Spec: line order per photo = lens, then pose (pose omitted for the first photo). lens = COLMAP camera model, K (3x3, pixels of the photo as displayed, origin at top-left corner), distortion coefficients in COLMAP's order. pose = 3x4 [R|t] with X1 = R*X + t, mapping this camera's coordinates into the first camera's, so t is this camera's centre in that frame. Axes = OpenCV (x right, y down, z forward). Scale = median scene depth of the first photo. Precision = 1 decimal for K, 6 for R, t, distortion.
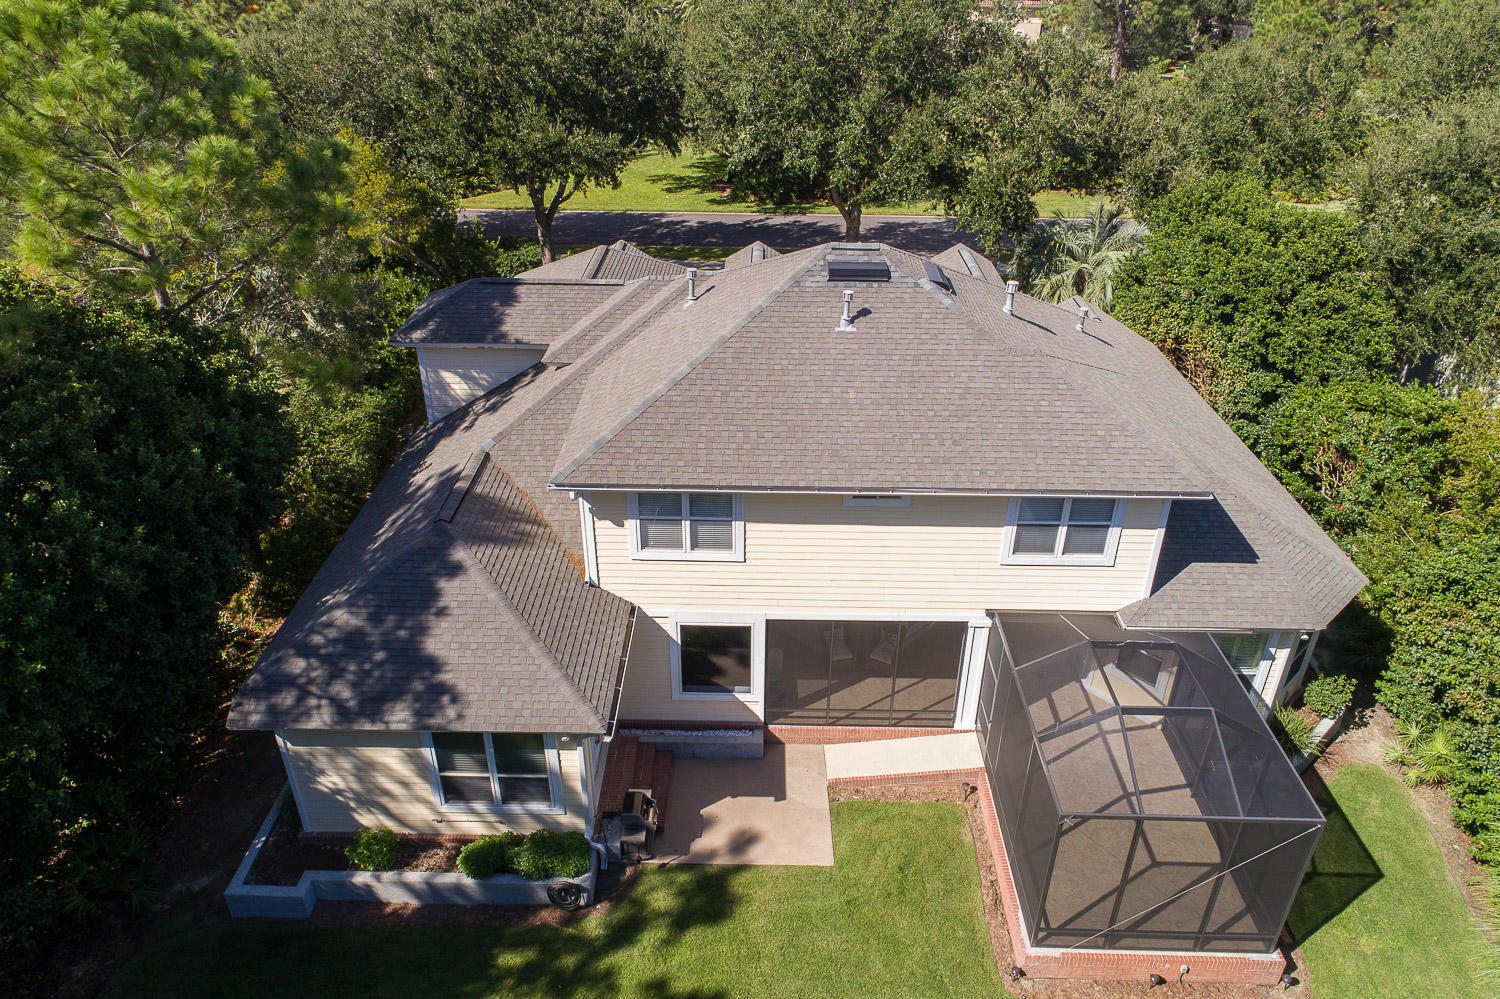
lens RADIAL K [[1009.5, 0, 754.1], [0, 1009.5, 499.1], [0, 0, 1]] dist [0.010948, 0.004463]
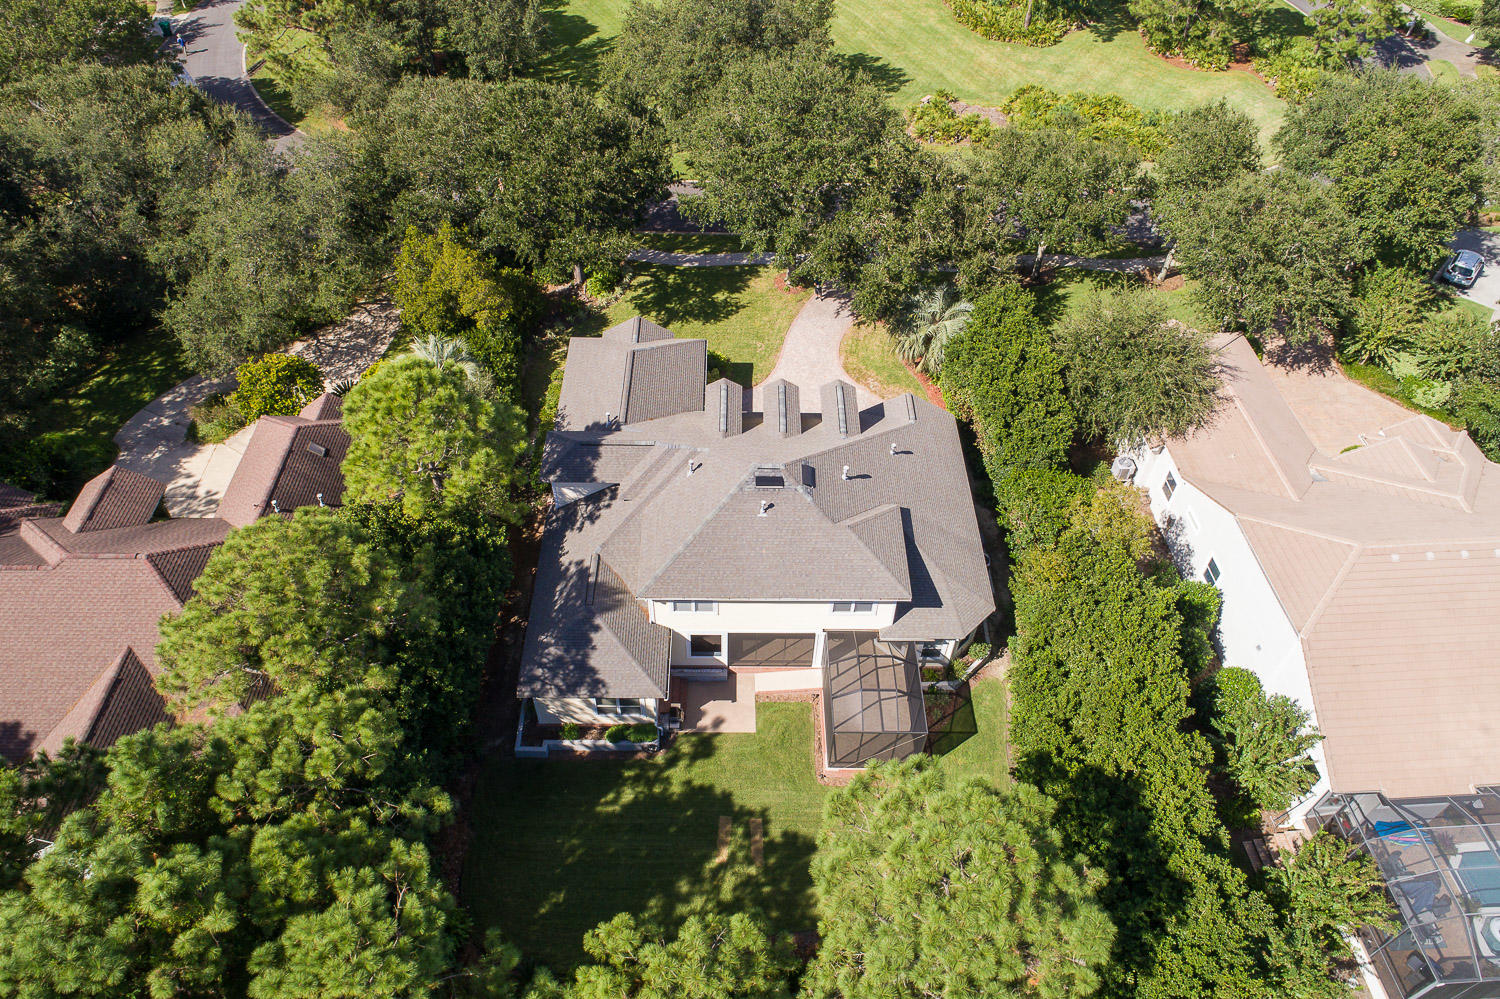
lens RADIAL K [[995.2, 0, 750.0], [0, 995.2, 499.5], [0, 0, 1]] dist [0.066040, 0.000780]
pose [[0.999793, -0.004958, 0.019752, 0.021340], [-0.001588, 0.947964, 0.318374, -0.969873], [-0.020302, -0.318340, 0.947759, -1.148091]]
